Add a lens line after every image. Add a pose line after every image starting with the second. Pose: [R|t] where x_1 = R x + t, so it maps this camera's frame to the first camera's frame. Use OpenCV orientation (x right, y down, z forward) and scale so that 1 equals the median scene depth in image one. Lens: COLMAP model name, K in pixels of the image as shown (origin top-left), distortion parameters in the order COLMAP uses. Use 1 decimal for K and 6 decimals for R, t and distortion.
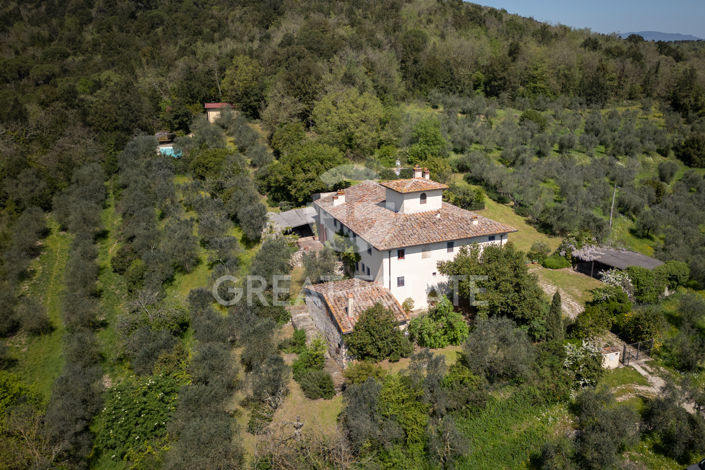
lens RADIAL K [[594.8, 0, 356.5], [0, 594.8, 237.6], [0, 0, 1]] dist [0.094041, -0.092413]
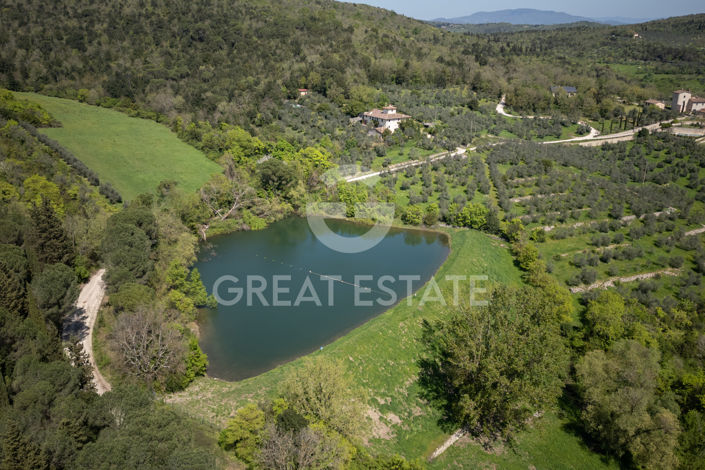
lens RADIAL K [[594.8, 0, 350.3], [0, 594.8, 232.0], [0, 0, 1]] dist [0.094041, -0.092413]
pose [[0.986298, -0.052452, 0.156415, -0.409490], [0.048541, 0.998408, 0.028722, 0.303487], [-0.157673, -0.020736, 0.987274, -1.479414]]
